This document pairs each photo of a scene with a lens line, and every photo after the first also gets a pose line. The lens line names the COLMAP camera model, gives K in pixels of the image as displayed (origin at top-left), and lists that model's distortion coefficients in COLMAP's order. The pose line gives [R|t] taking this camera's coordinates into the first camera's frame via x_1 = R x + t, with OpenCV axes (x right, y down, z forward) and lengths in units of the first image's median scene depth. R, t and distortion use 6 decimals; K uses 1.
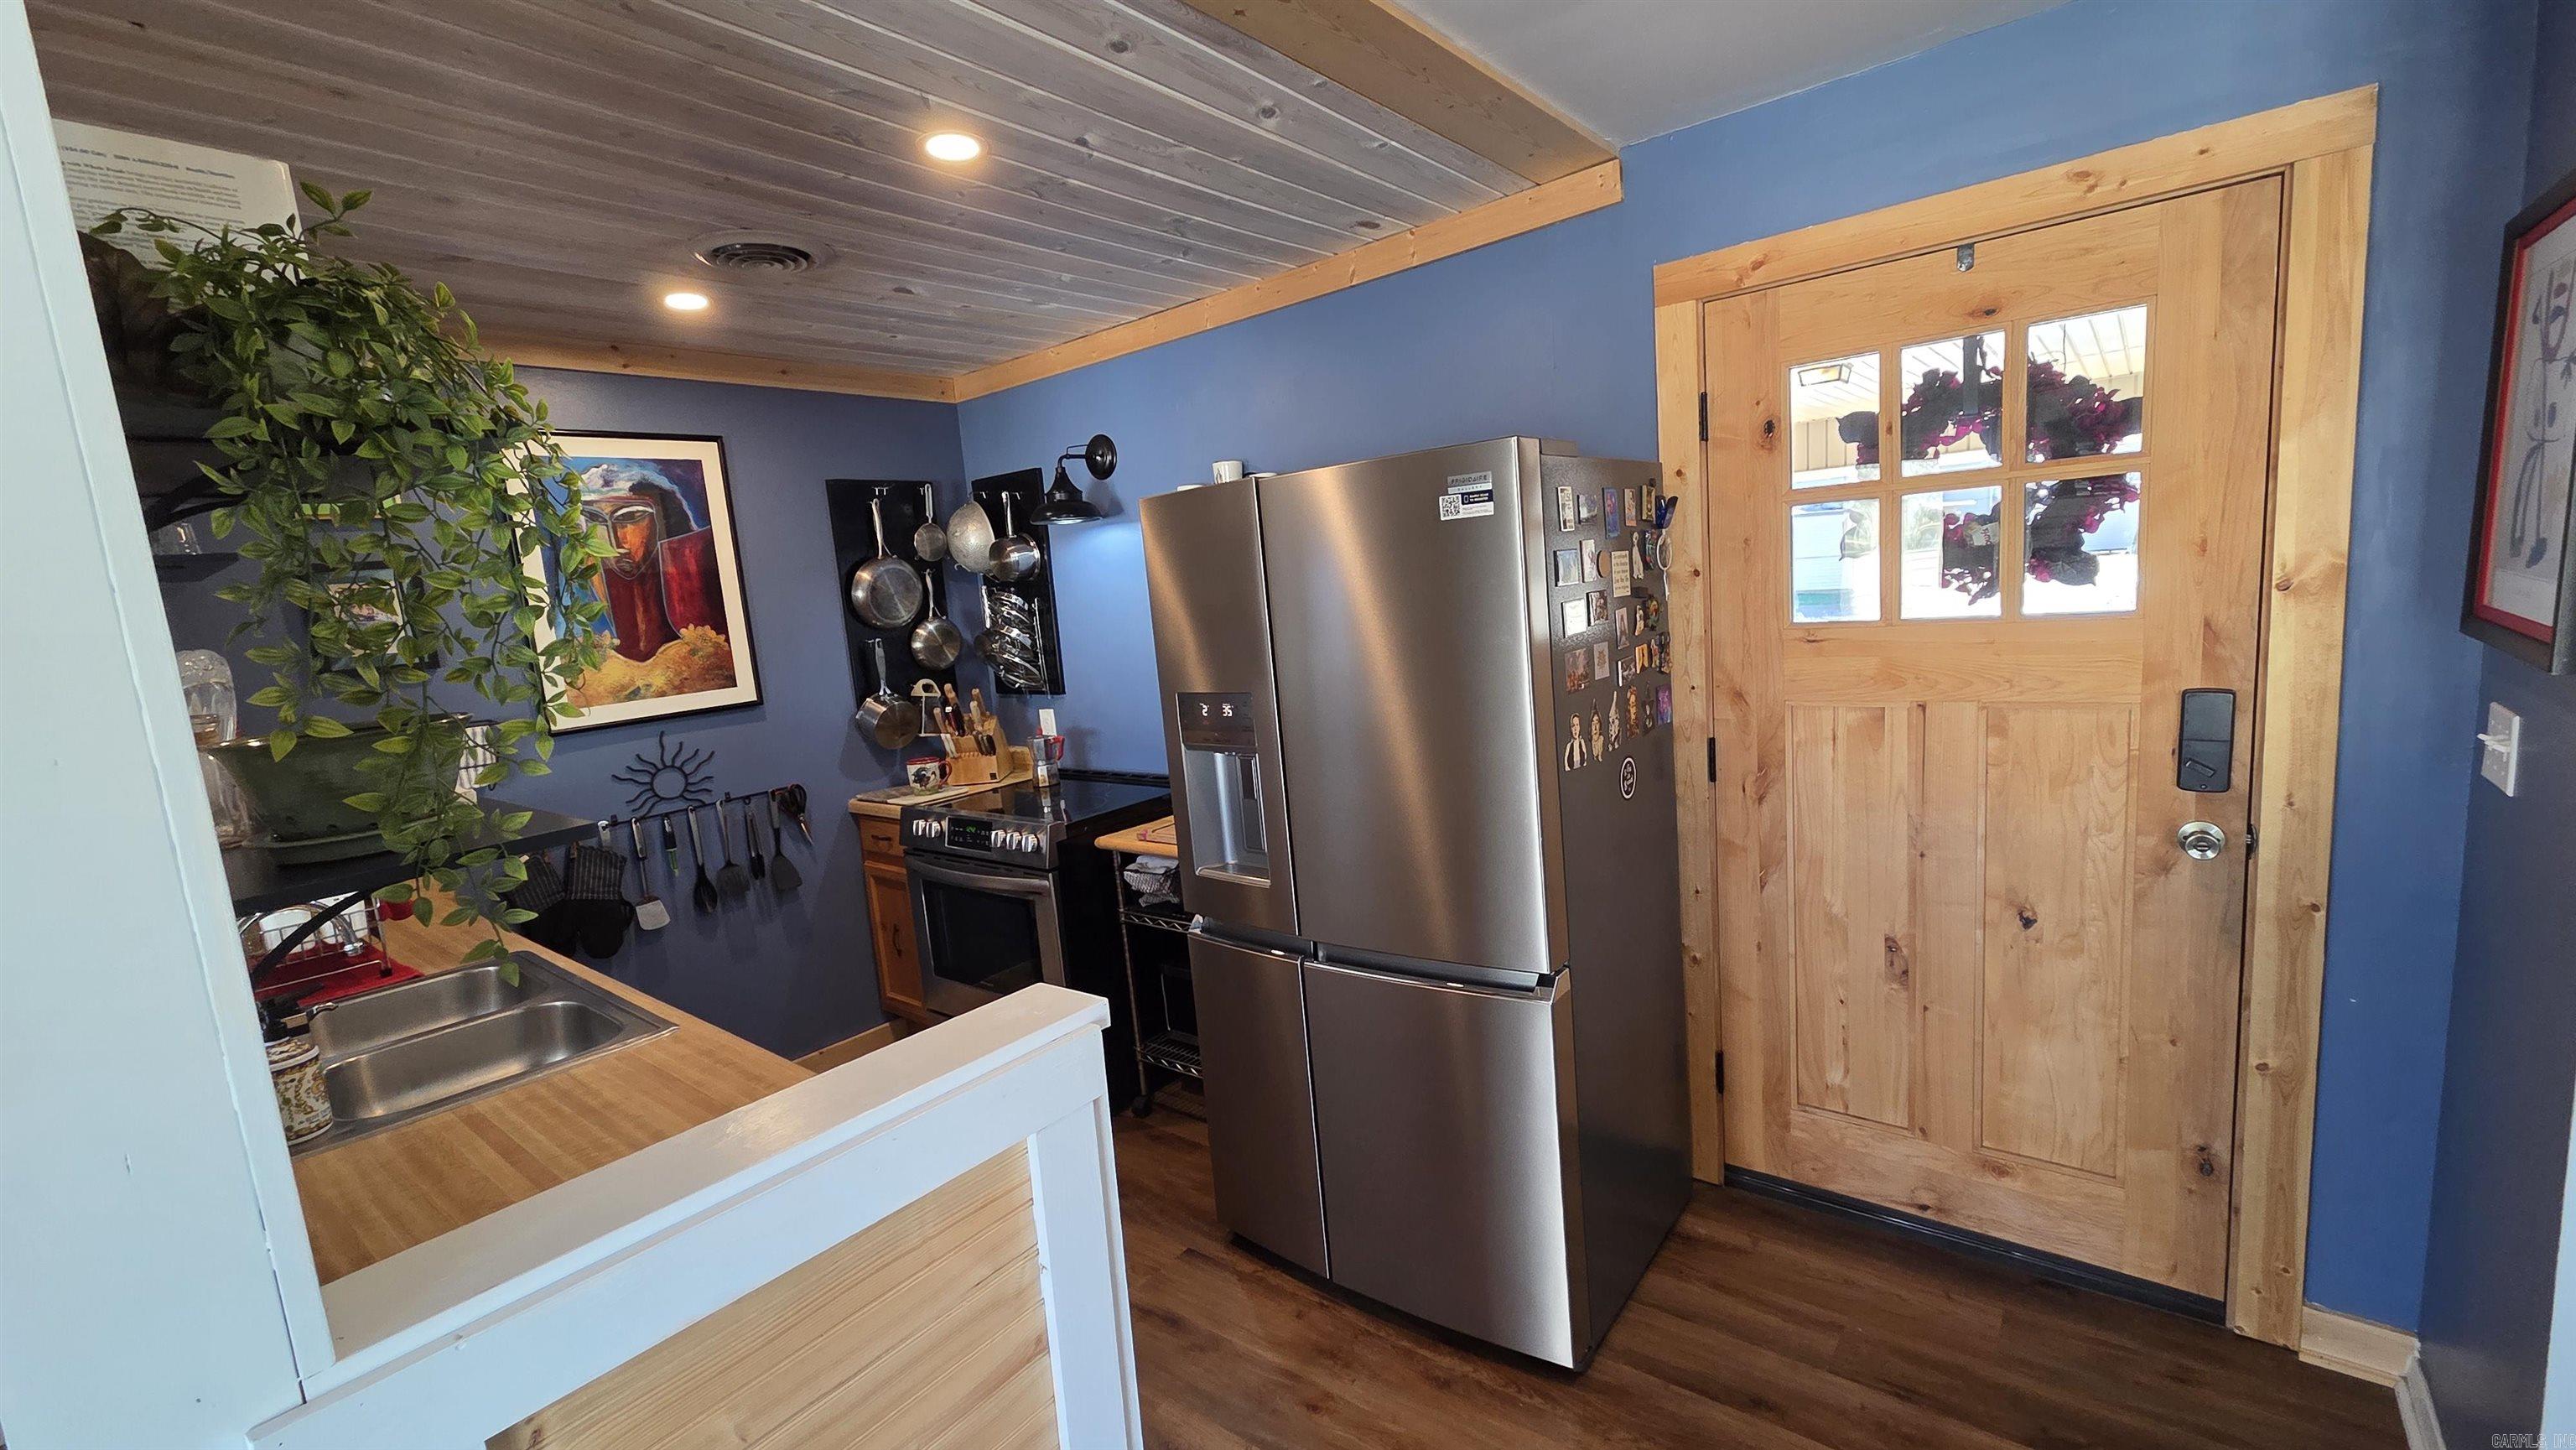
lens RADIAL K [[1055.6, 0, 1295.6], [0, 1055.6, 728.0], [0, 0, 1]] dist [0.006561, -0.000616]
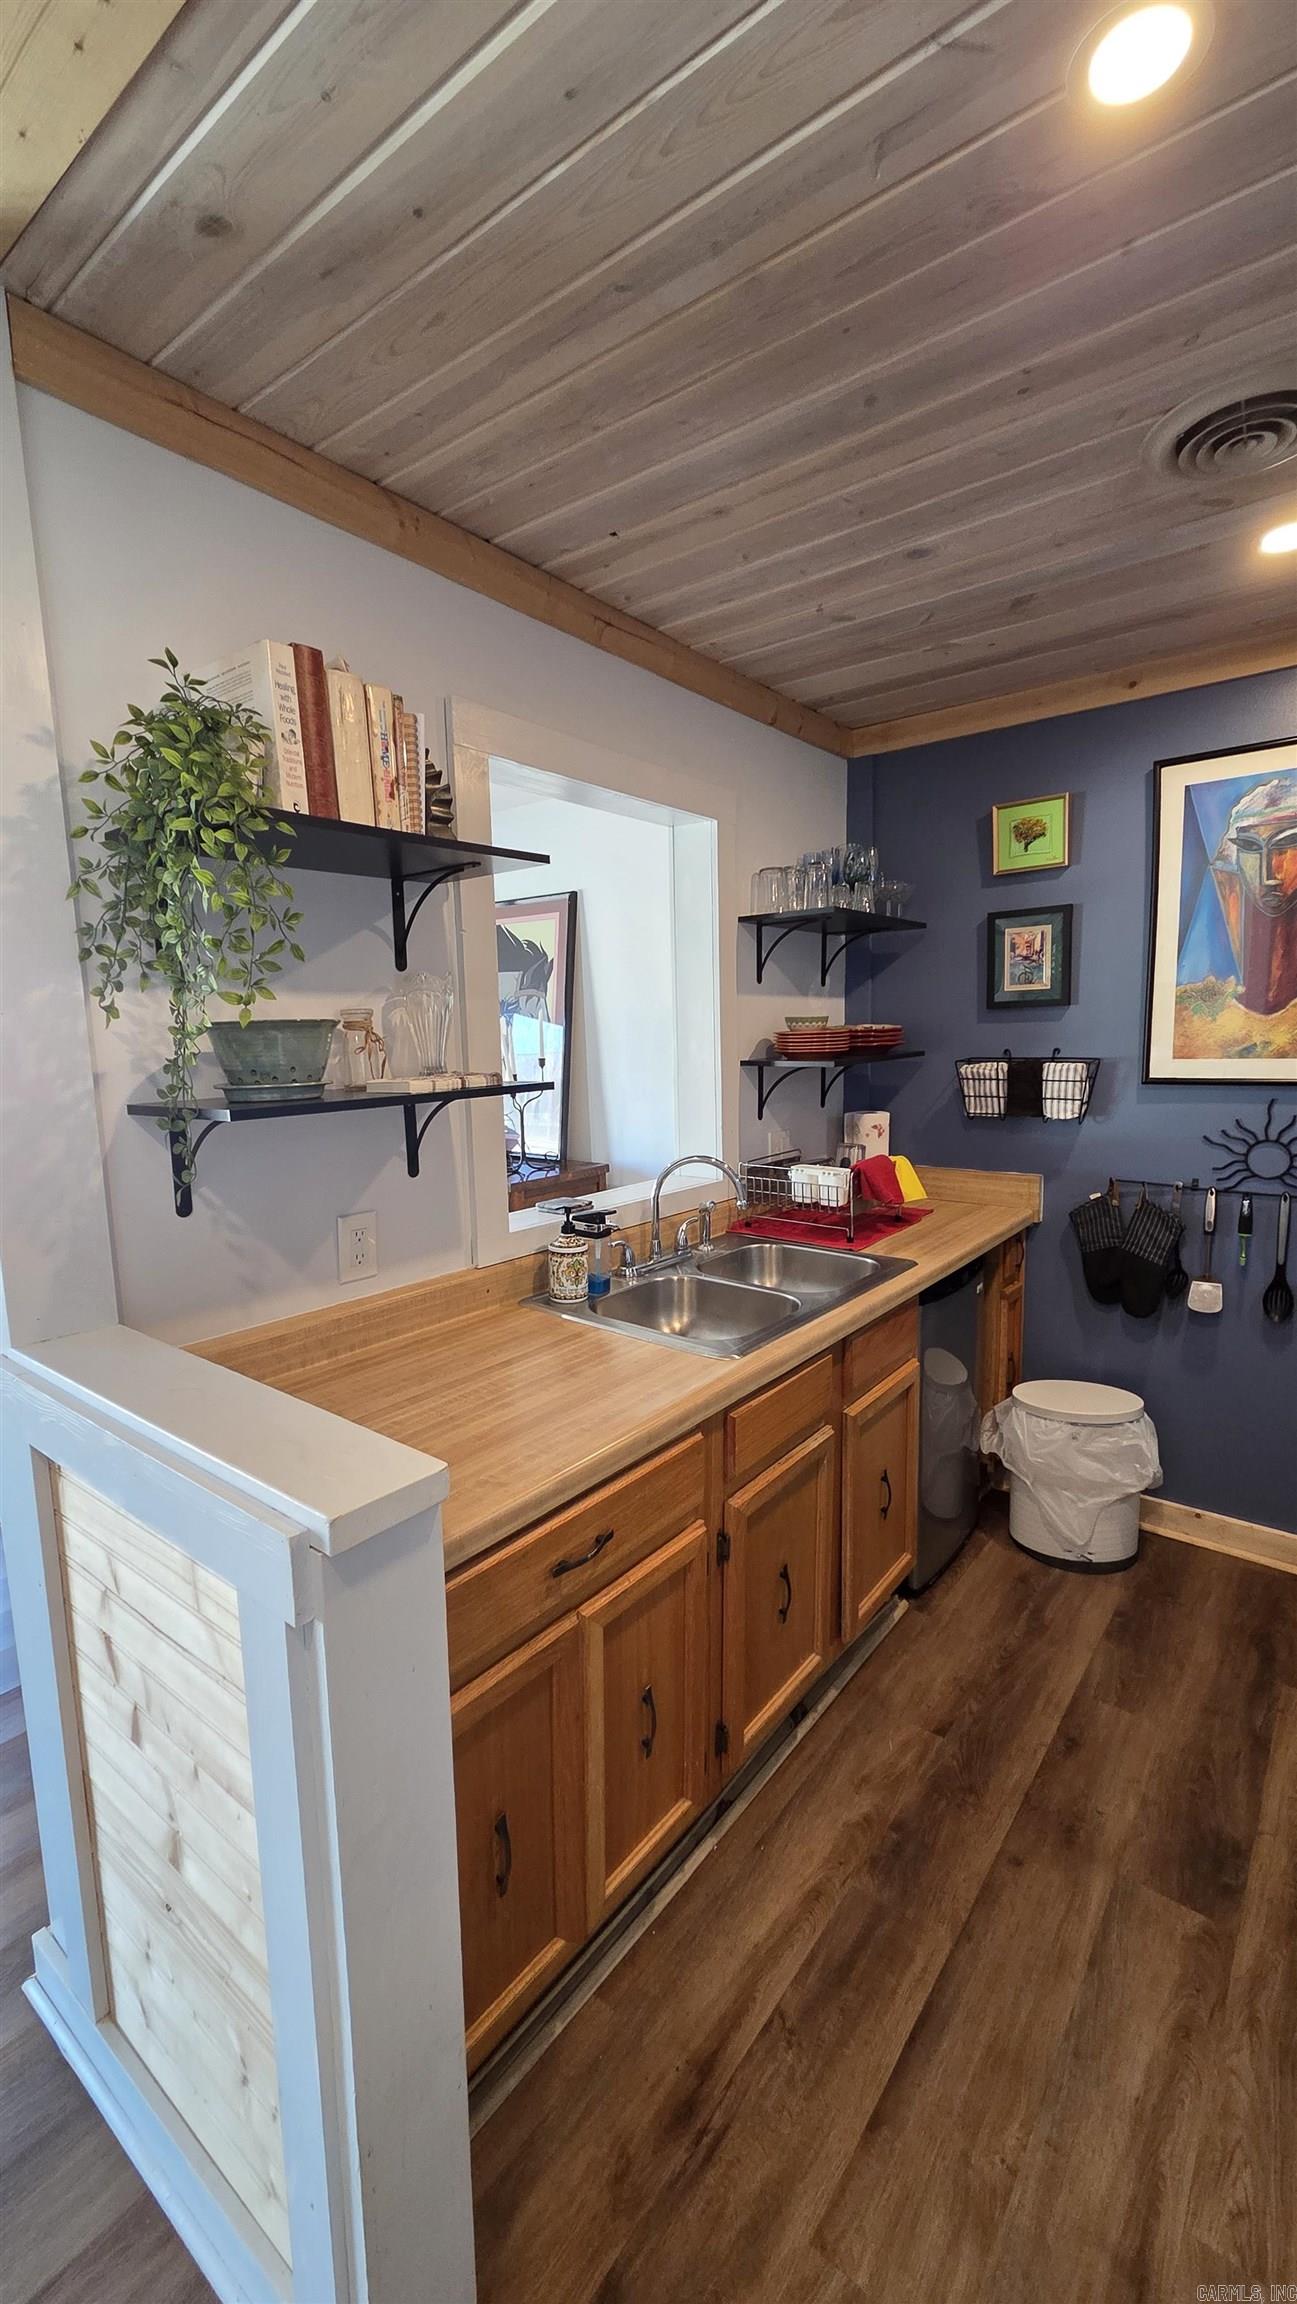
lens RADIAL K [[944.1, 0, 634.2], [0, 944.1, 1156.0], [0, 0, 1]] dist [0.006561, -0.000616]
pose [[-0.011557, 0.217195, -0.976060, 0.150656], [-0.122014, 0.968525, 0.216962, -0.053054], [0.992461, 0.121600, 0.015308, 0.472451]]
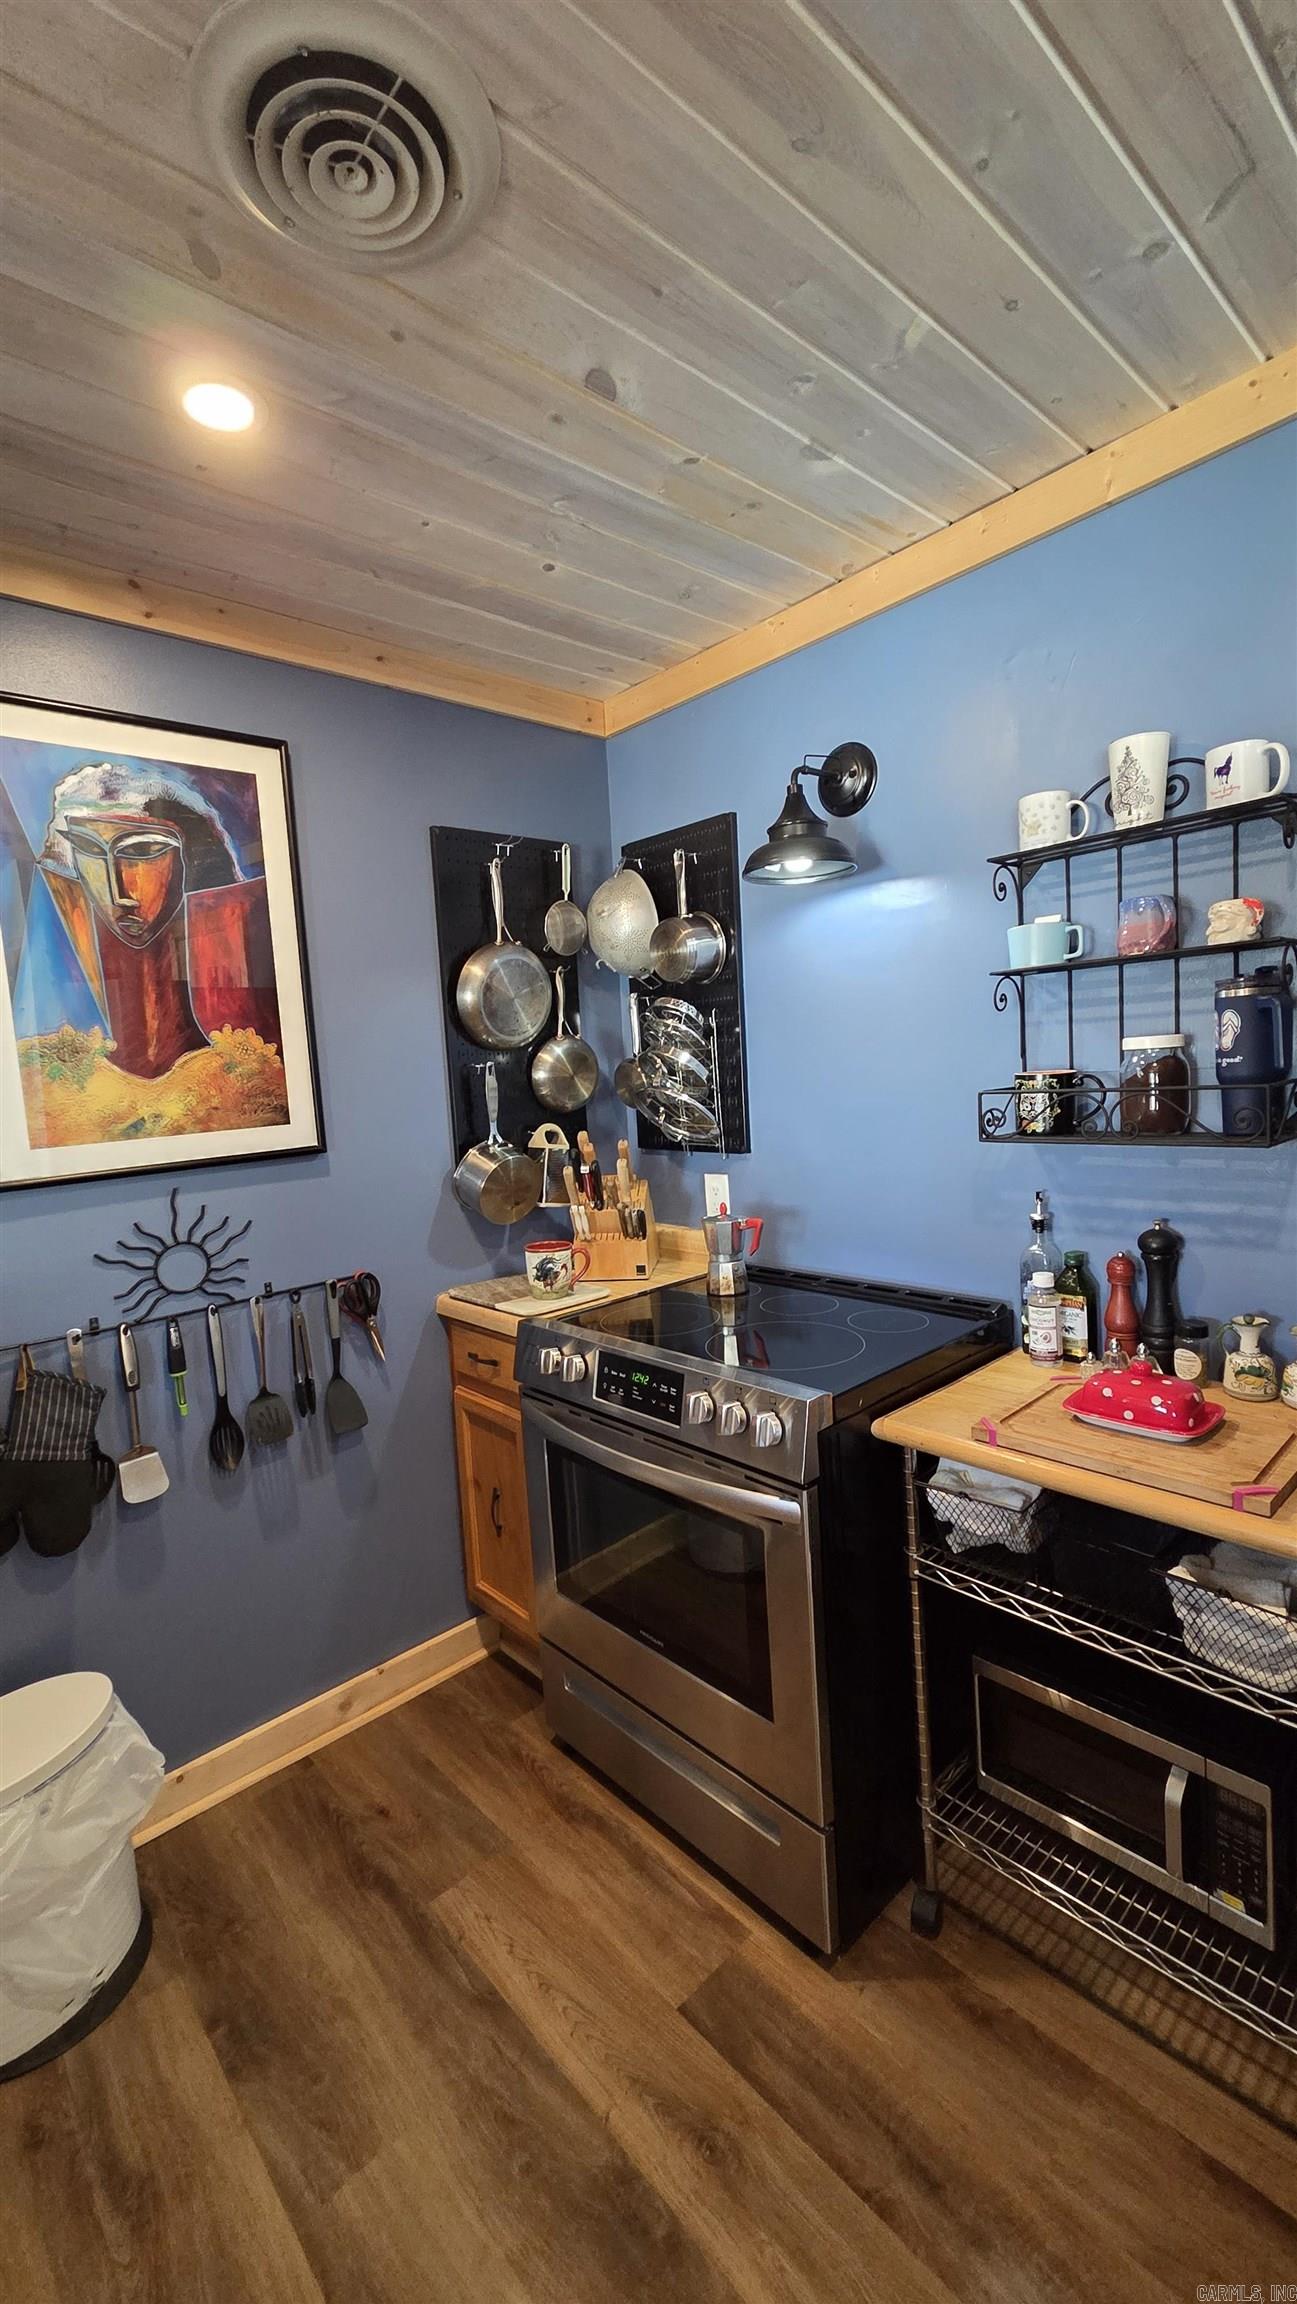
lens RADIAL K [[944.1, 0, 642.5], [0, 944.1, 1153.5], [0, 0, 1]] dist [0.006561, -0.000616]
pose [[0.985826, 0.036963, -0.163651, -0.219012], [-0.042225, 0.998693, -0.028789, -0.013217], [0.162373, 0.035291, 0.986098, 0.464824]]
